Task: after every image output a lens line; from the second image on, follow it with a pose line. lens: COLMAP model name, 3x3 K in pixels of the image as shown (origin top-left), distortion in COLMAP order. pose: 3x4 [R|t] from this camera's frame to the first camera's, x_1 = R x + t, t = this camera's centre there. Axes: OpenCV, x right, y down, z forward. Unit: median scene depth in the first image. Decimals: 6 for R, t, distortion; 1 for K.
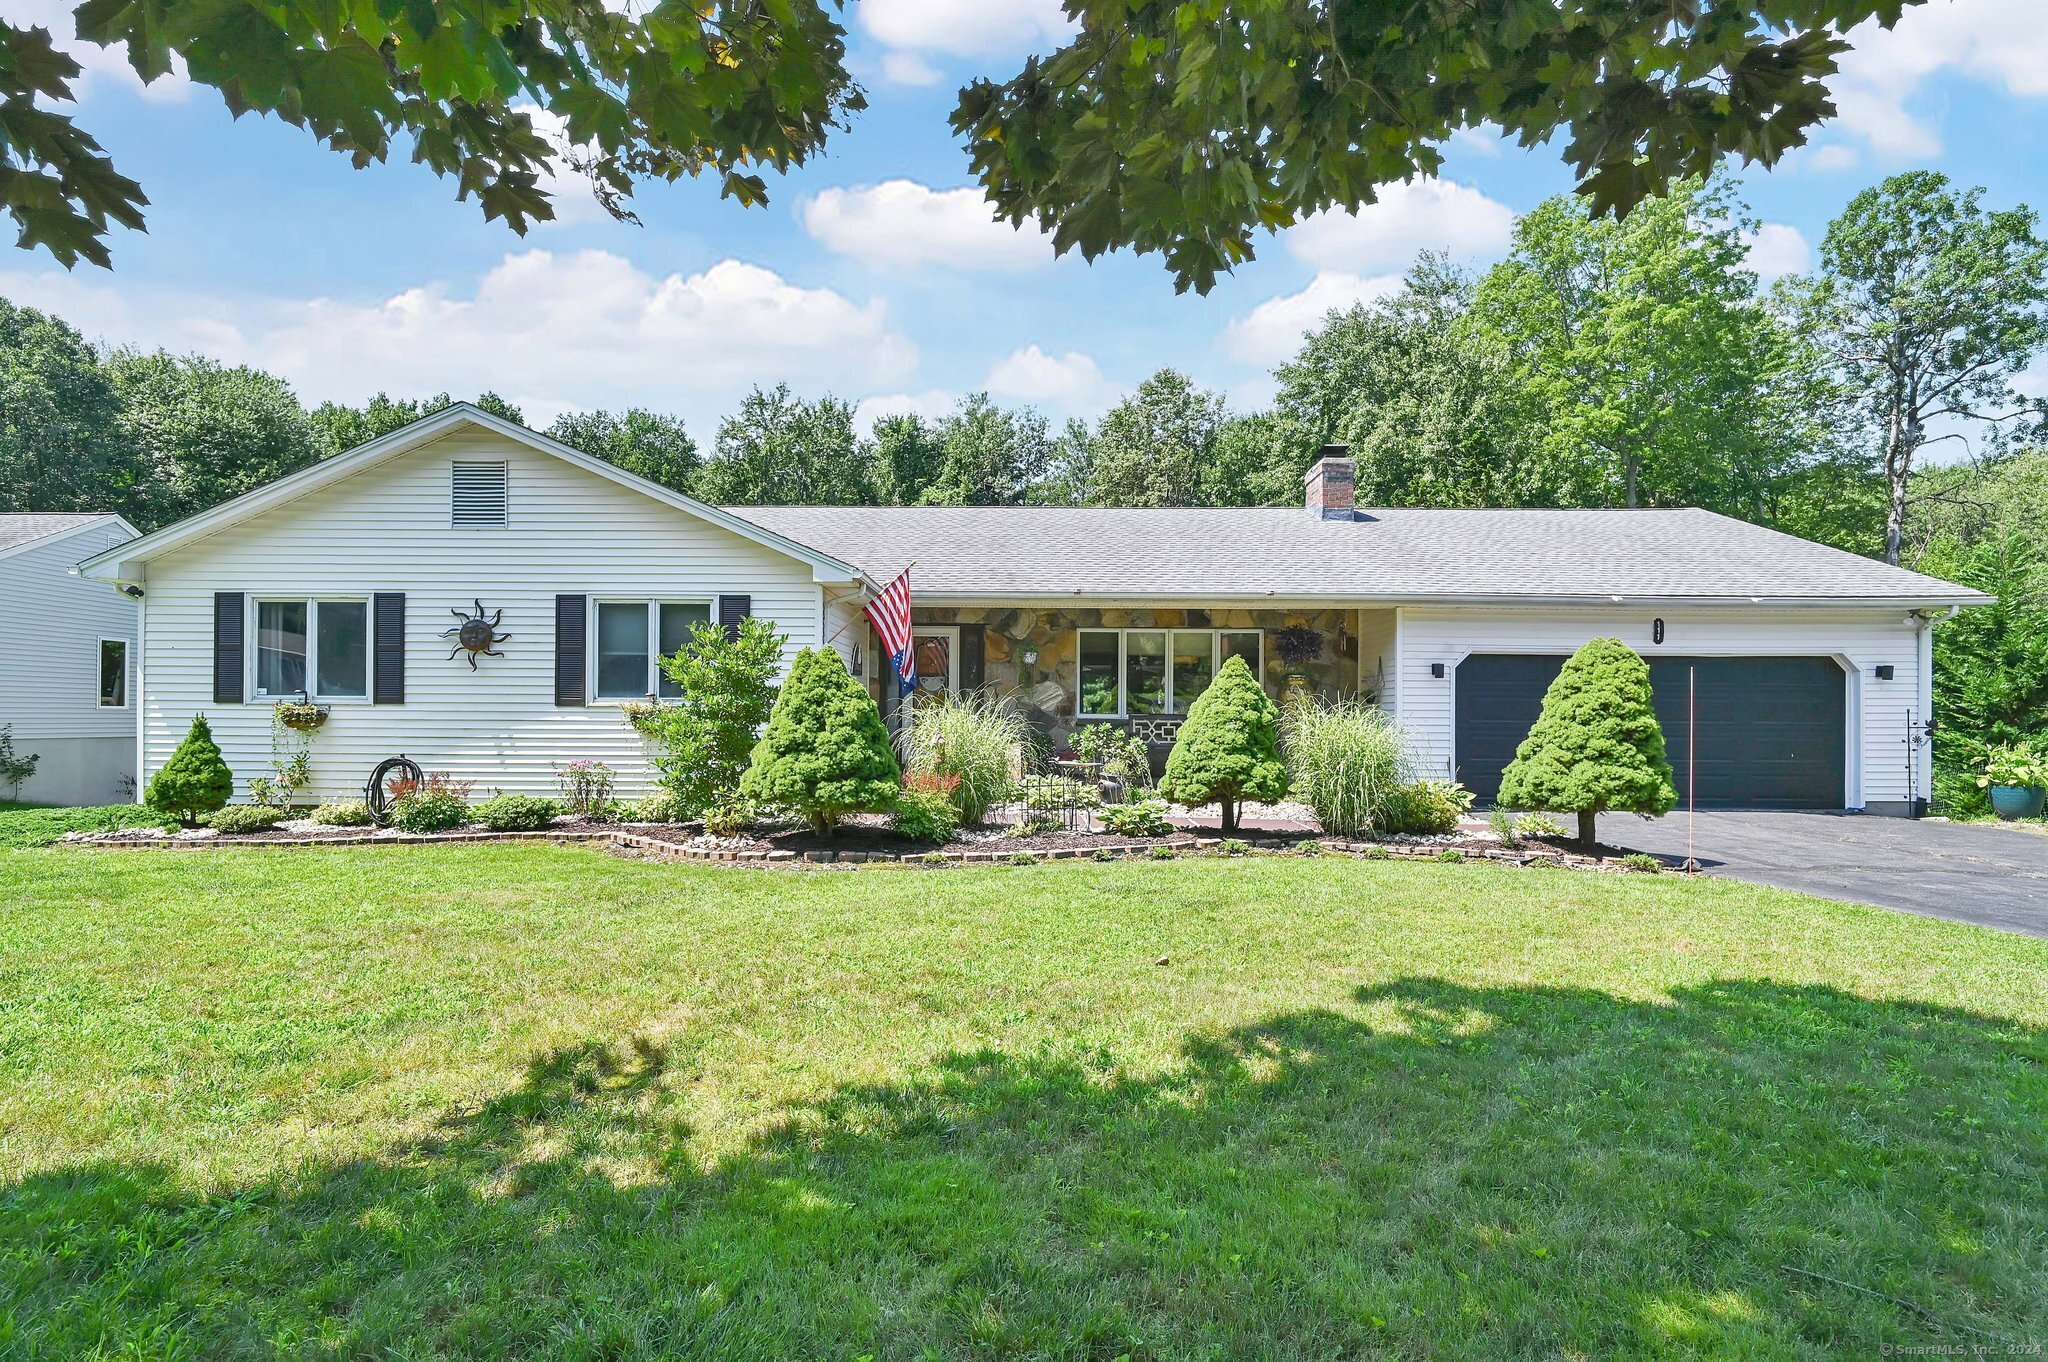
lens RADIAL K [[953.7, 0, 1041.4], [0, 953.7, 686.2], [0, 0, 1]] dist [-0.003077, -0.001484]
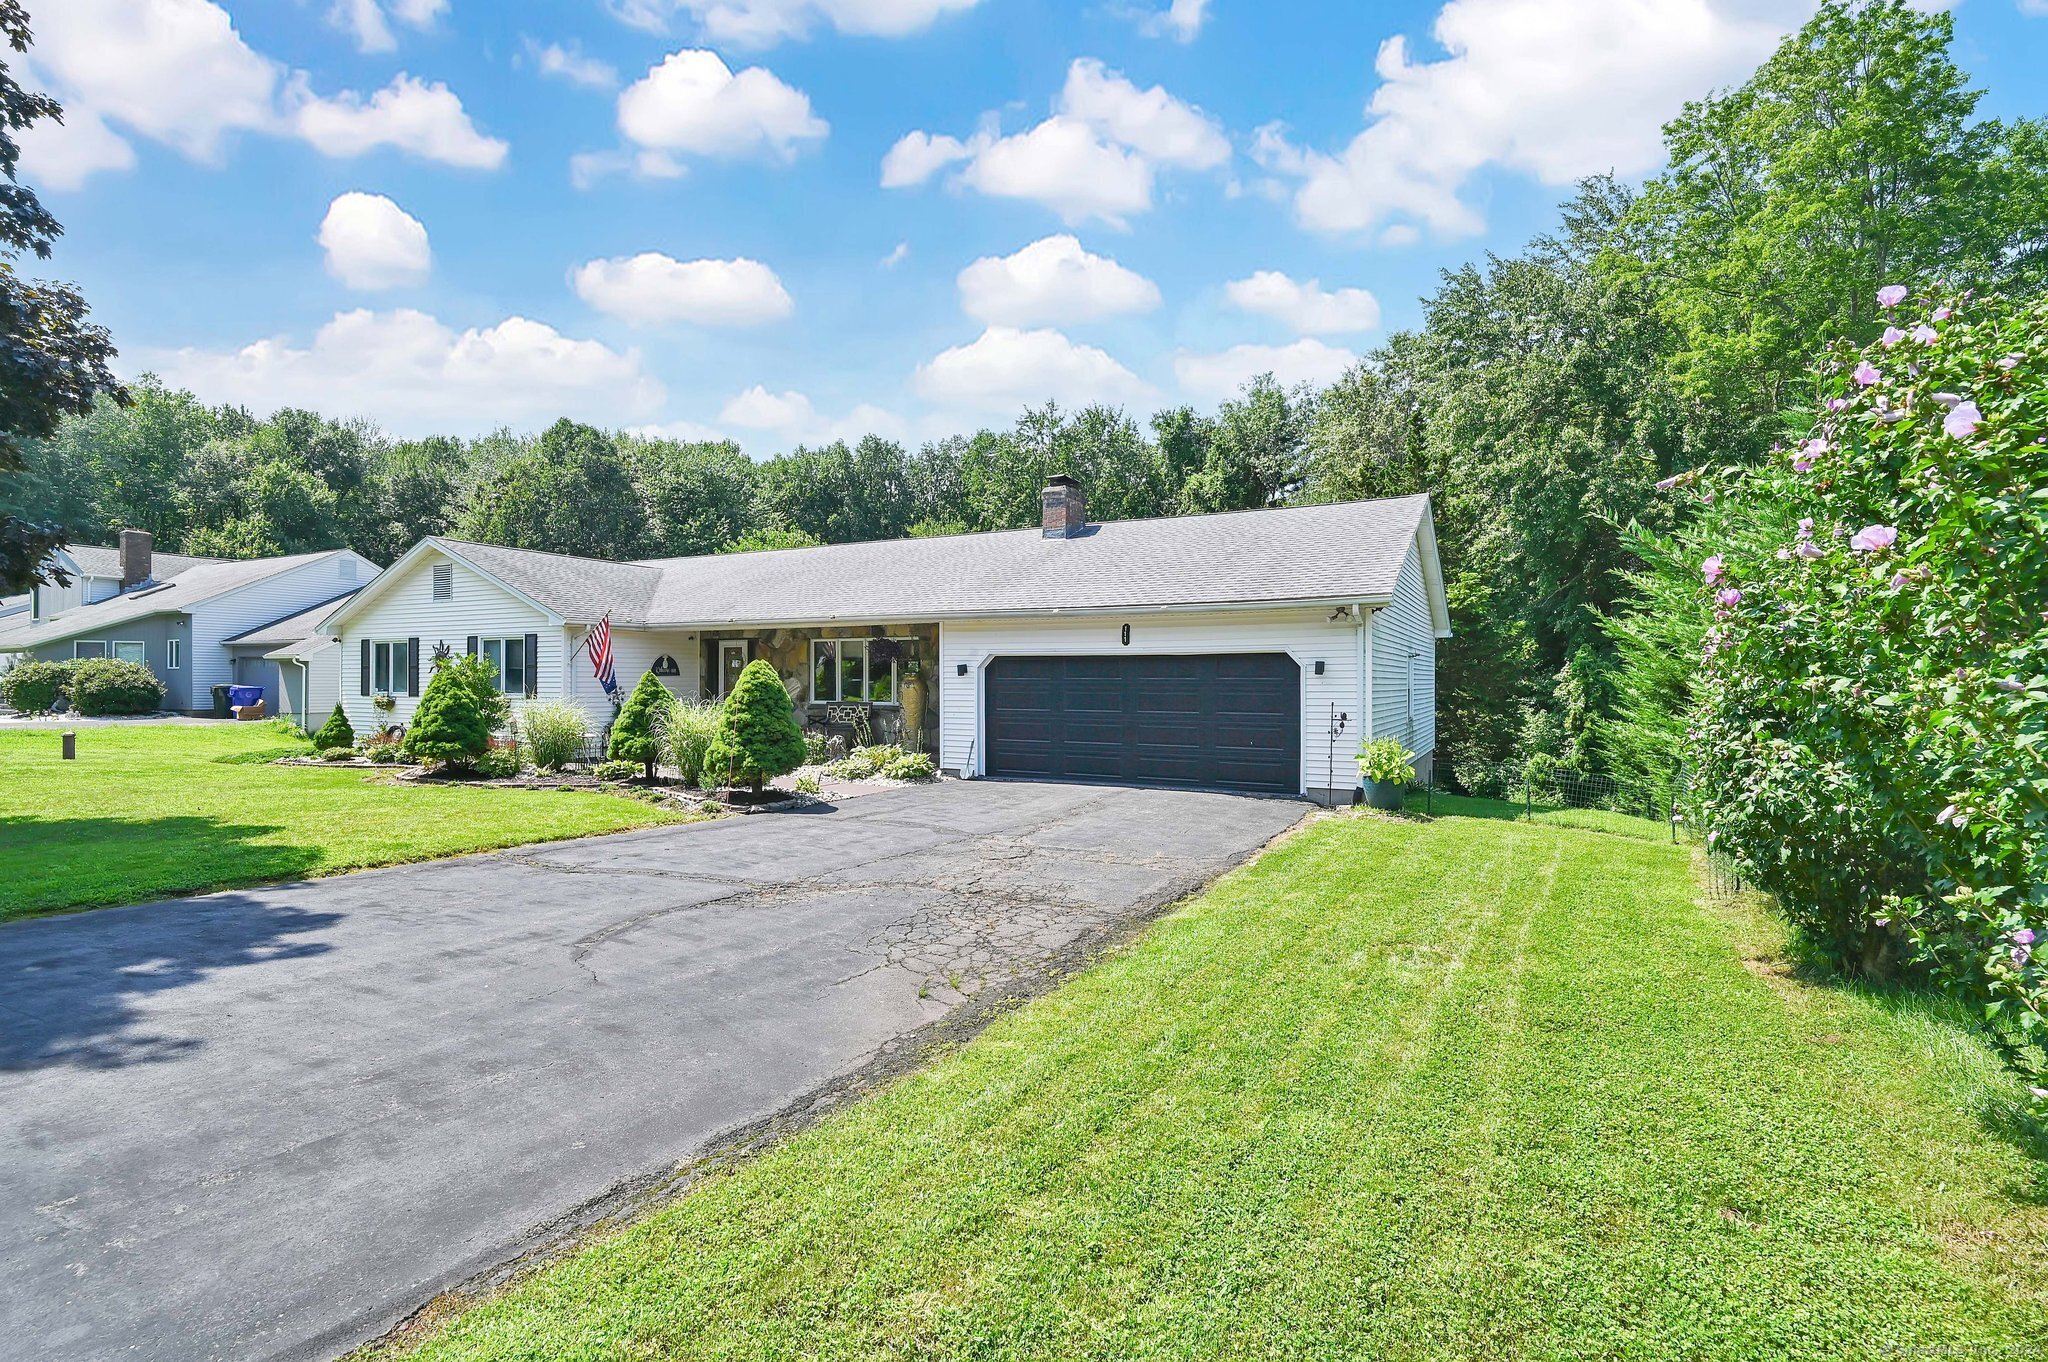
lens RADIAL K [[931.8, 0, 1024.0], [0, 931.8, 681.0], [0, 0, 1]] dist [-0.000550, -0.000282]
pose [[0.890122, -0.004235, -0.455702, 1.214172], [0.015603, 0.999654, 0.021188, -0.030833], [0.455455, -0.025970, 0.889880, -0.085661]]
